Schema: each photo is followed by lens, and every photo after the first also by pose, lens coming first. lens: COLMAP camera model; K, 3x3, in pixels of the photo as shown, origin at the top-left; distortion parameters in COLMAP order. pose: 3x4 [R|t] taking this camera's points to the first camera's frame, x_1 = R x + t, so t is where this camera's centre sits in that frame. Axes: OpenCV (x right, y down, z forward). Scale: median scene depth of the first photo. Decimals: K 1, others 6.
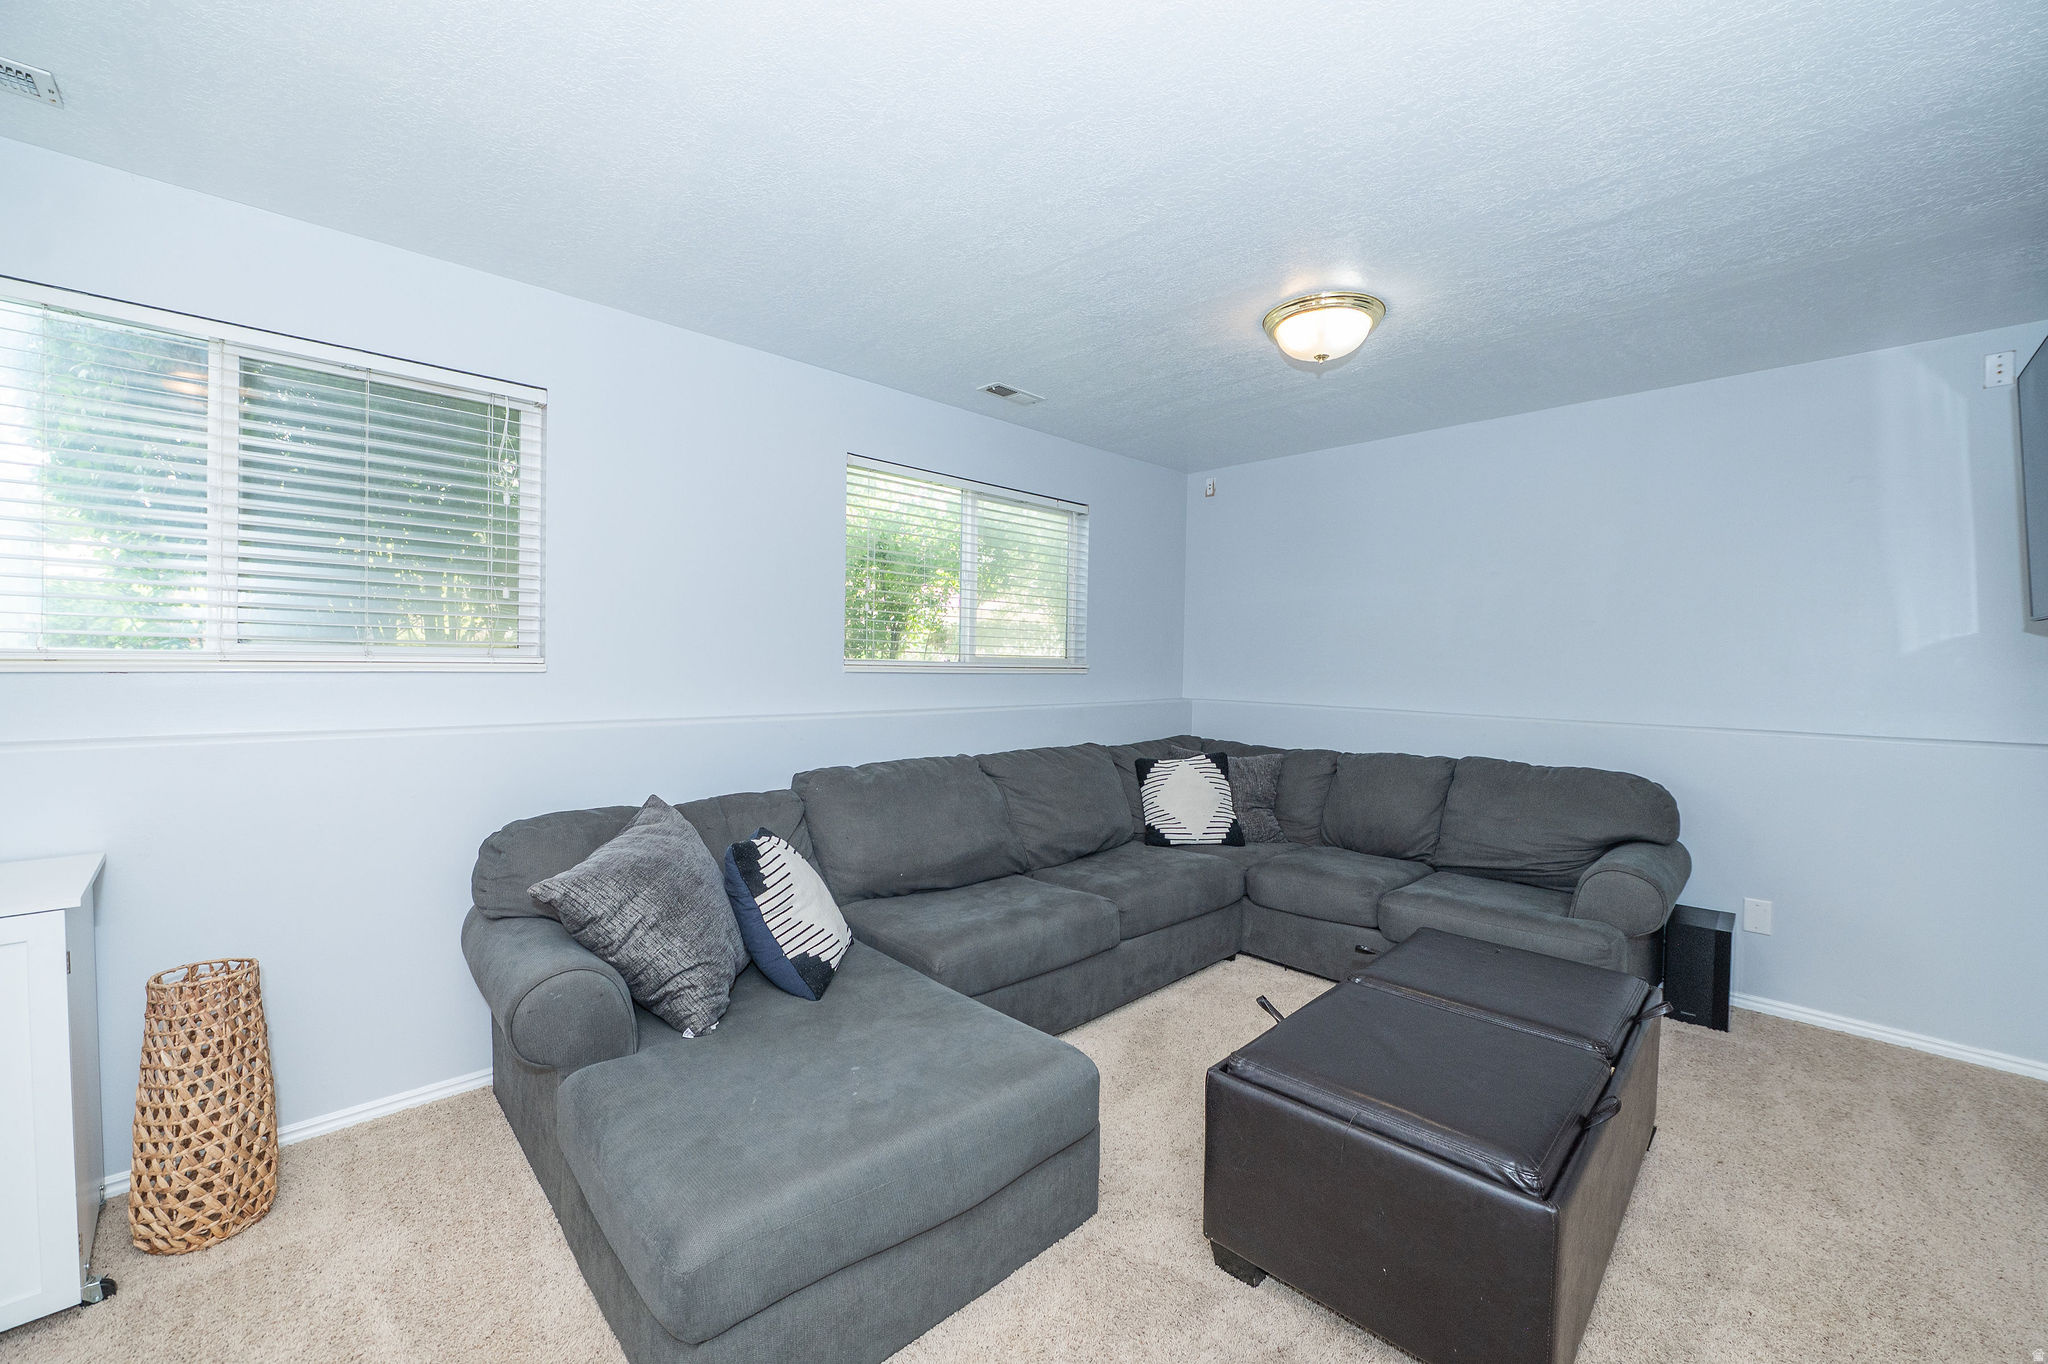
lens RADIAL K [[818.9, 0, 1029.5], [0, 818.9, 677.4], [0, 0, 1]] dist [-0.002928, -0.003397]
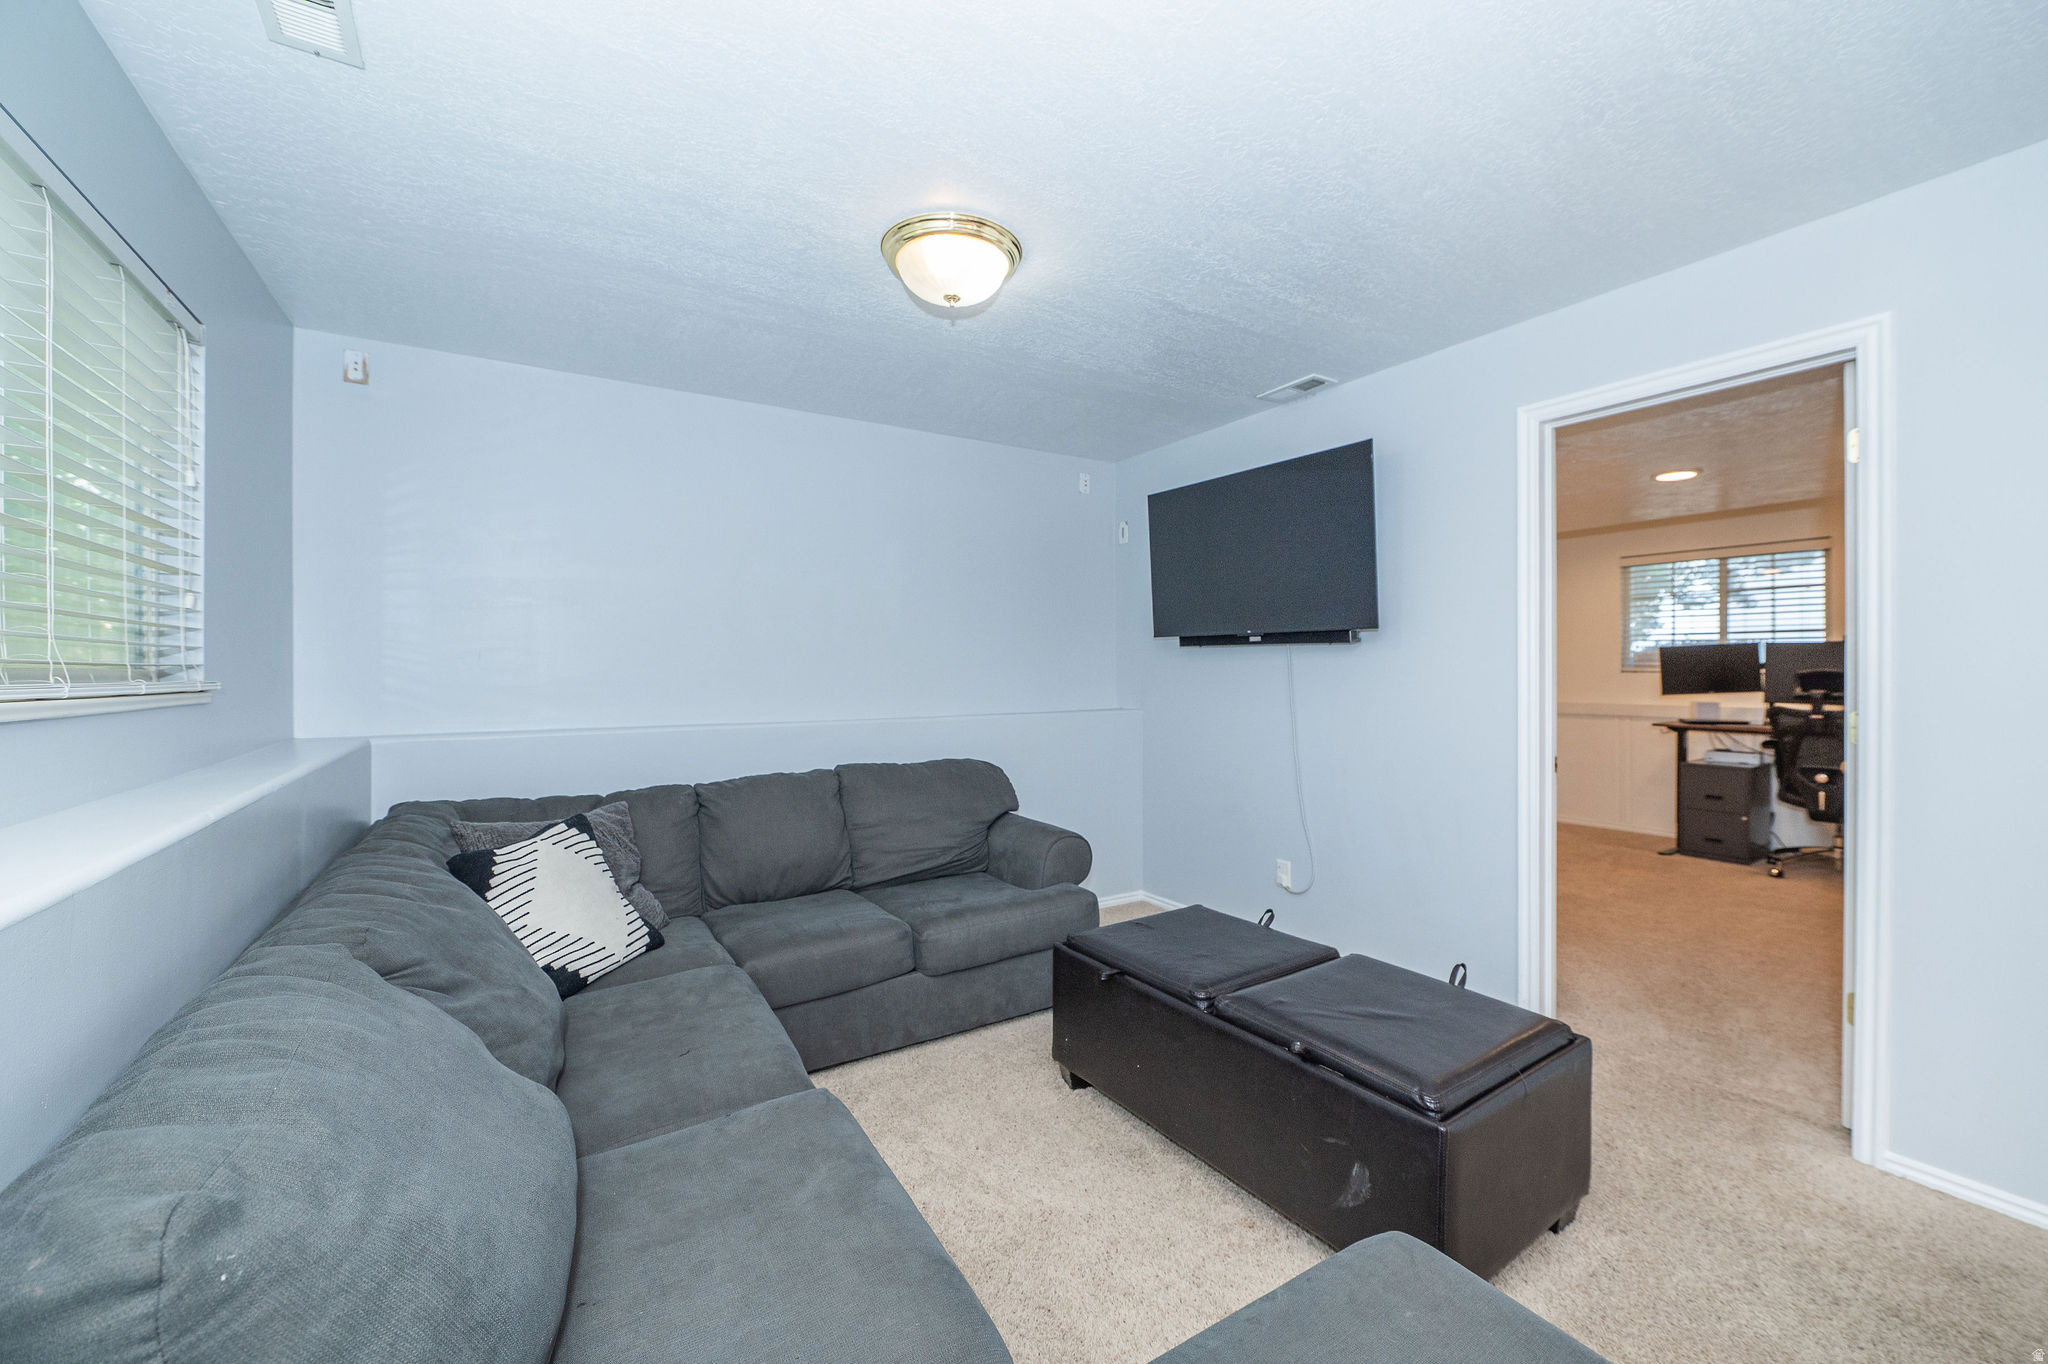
lens RADIAL K [[805.5, 0, 1030.7], [0, 805.5, 675.5], [0, 0, 1]] dist [-0.000448, -0.004022]
pose [[0.199445, -0.023620, 0.979624, -0.423644], [0.028009, 0.999438, 0.018395, -0.023500], [-0.979509, 0.023769, 0.199995, 0.753645]]
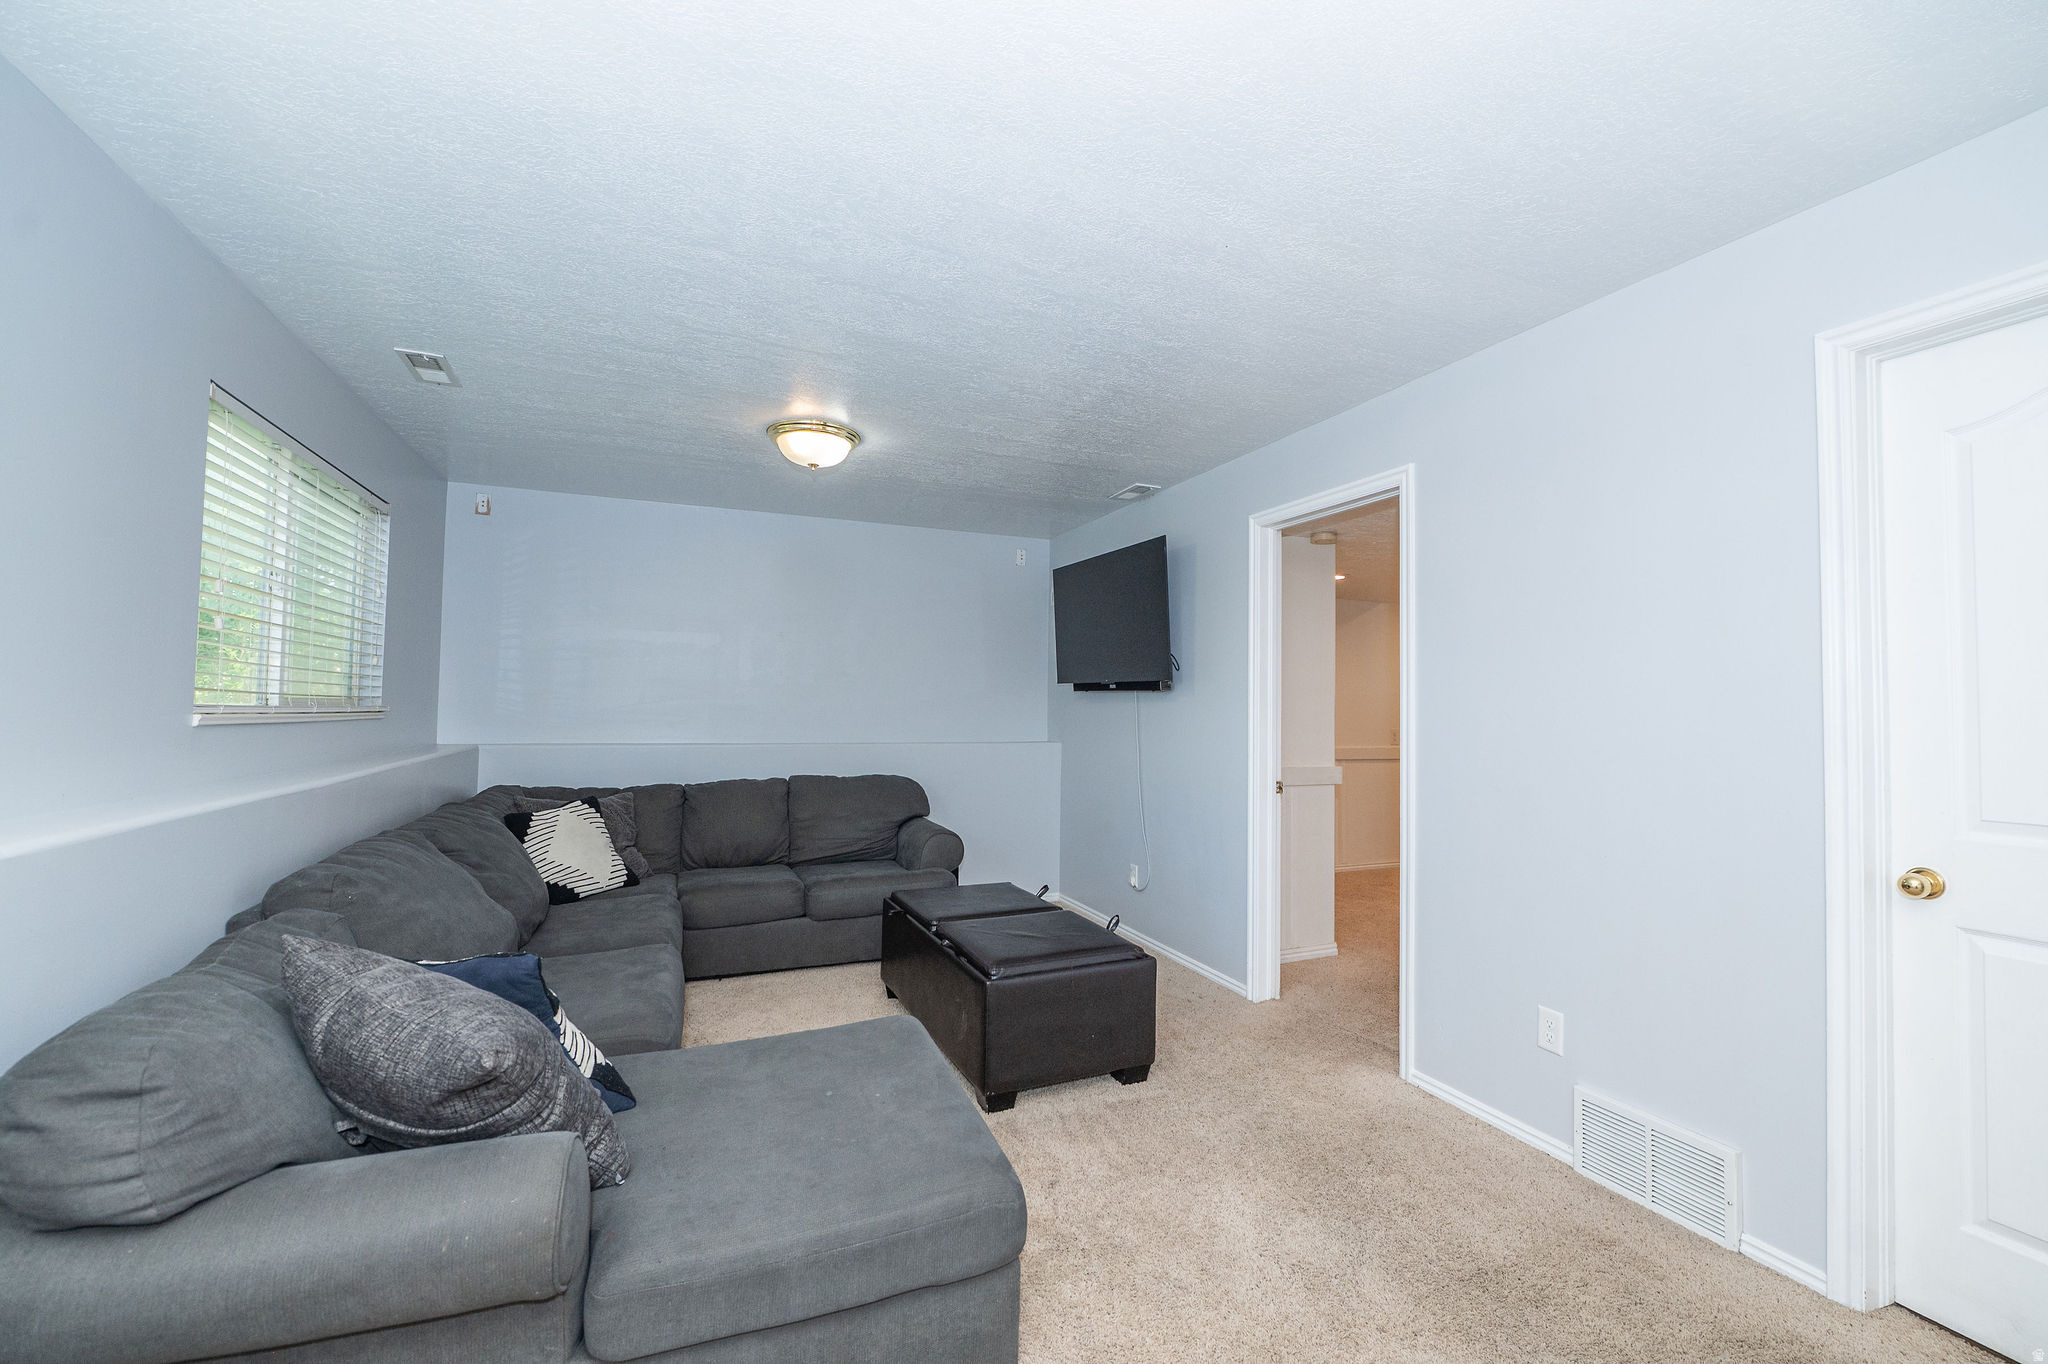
lens RADIAL K [[841.3, 0, 1031.3], [0, 841.3, 679.9], [0, 0, 1]] dist [0.000355, 0.000145]
pose [[0.361741, 0.019219, 0.932081, -0.719677], [0.012717, 0.999593, -0.025547, -0.020152], [-0.932192, 0.021095, 0.361349, 0.213491]]
